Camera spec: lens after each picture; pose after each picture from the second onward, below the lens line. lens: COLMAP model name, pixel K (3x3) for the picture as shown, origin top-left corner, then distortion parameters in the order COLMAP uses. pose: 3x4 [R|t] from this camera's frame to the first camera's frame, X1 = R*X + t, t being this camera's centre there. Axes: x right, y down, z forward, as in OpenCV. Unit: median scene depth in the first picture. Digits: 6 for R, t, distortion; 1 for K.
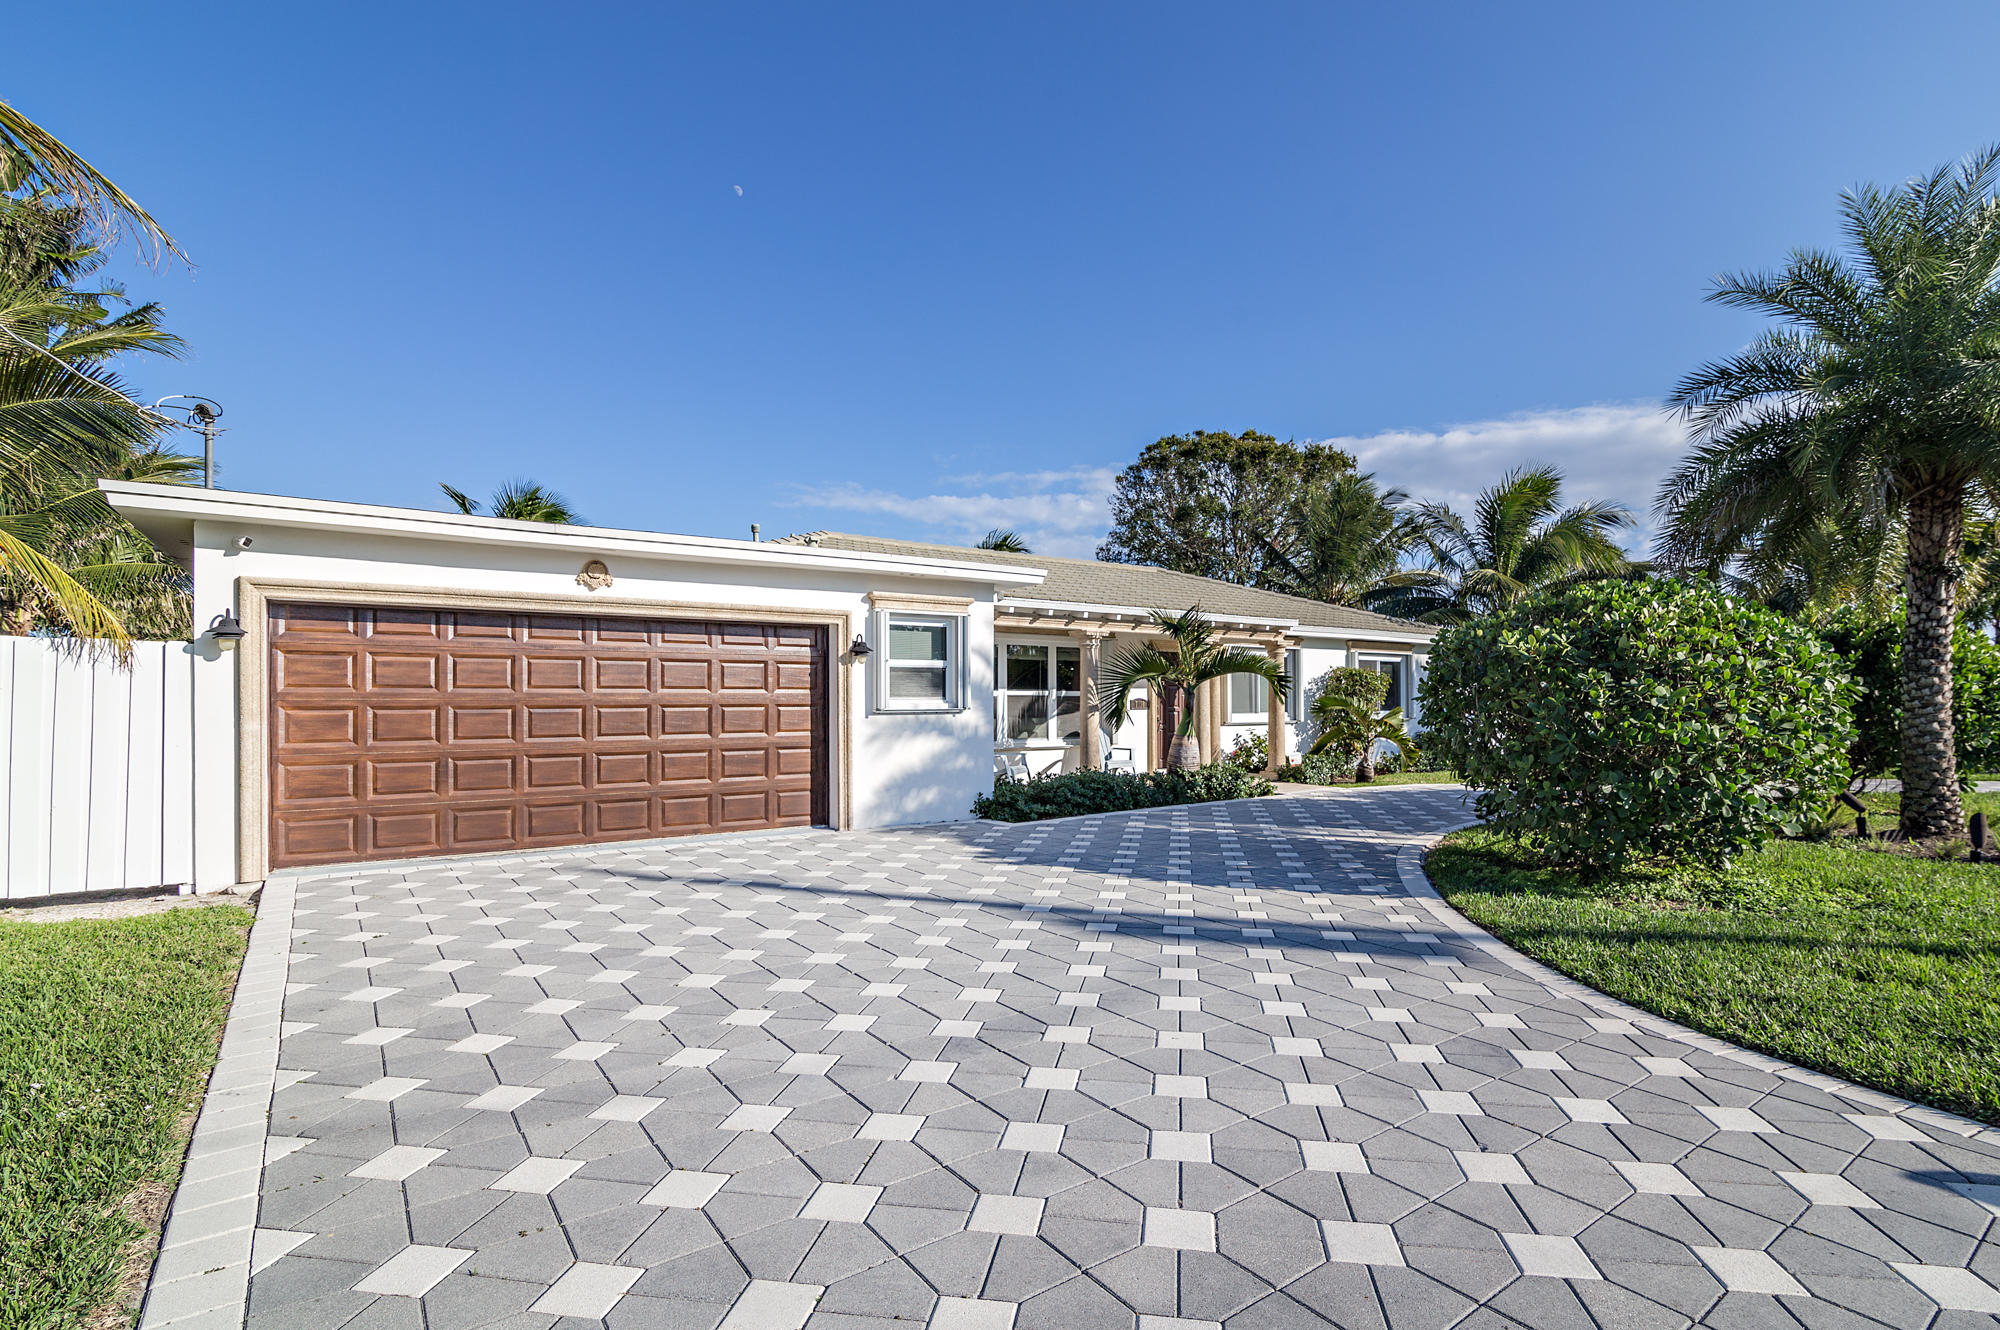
lens RADIAL K [[933.2, 0, 1040.2], [0, 933.2, 693.9], [0, 0, 1]] dist [-0.033357, 0.000005]
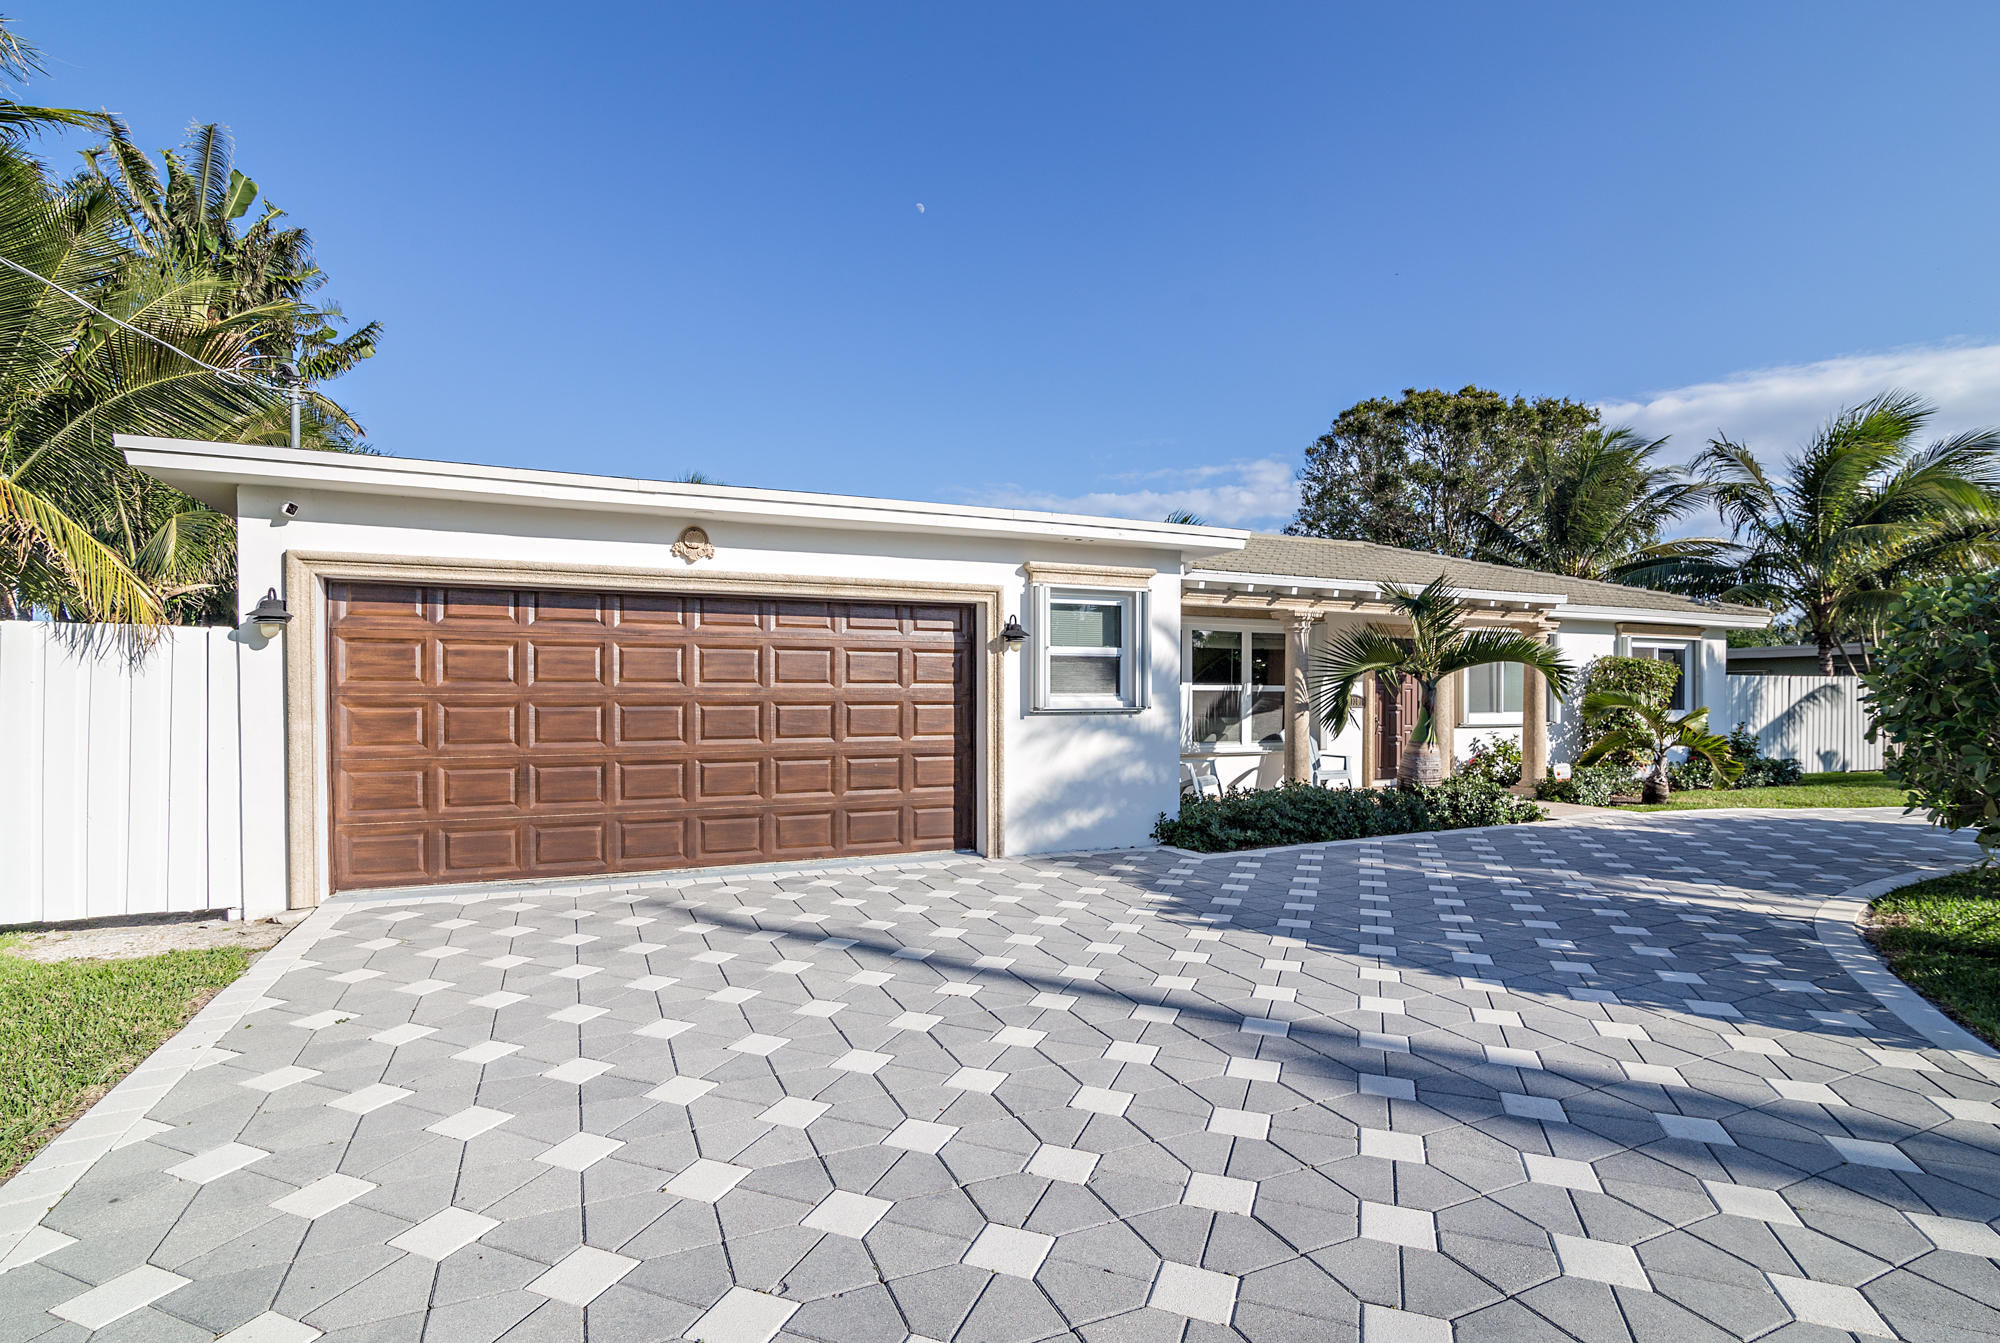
lens RADIAL K [[928.2, 0, 998.7], [0, 928.2, 710.4], [0, 0, 1]] dist [0.000104, 0.000089]
pose [[0.974344, 0.007494, -0.224938, -0.026774], [-0.001909, 0.999685, 0.025034, -0.001803], [0.225055, -0.023962, 0.974051, 0.228484]]
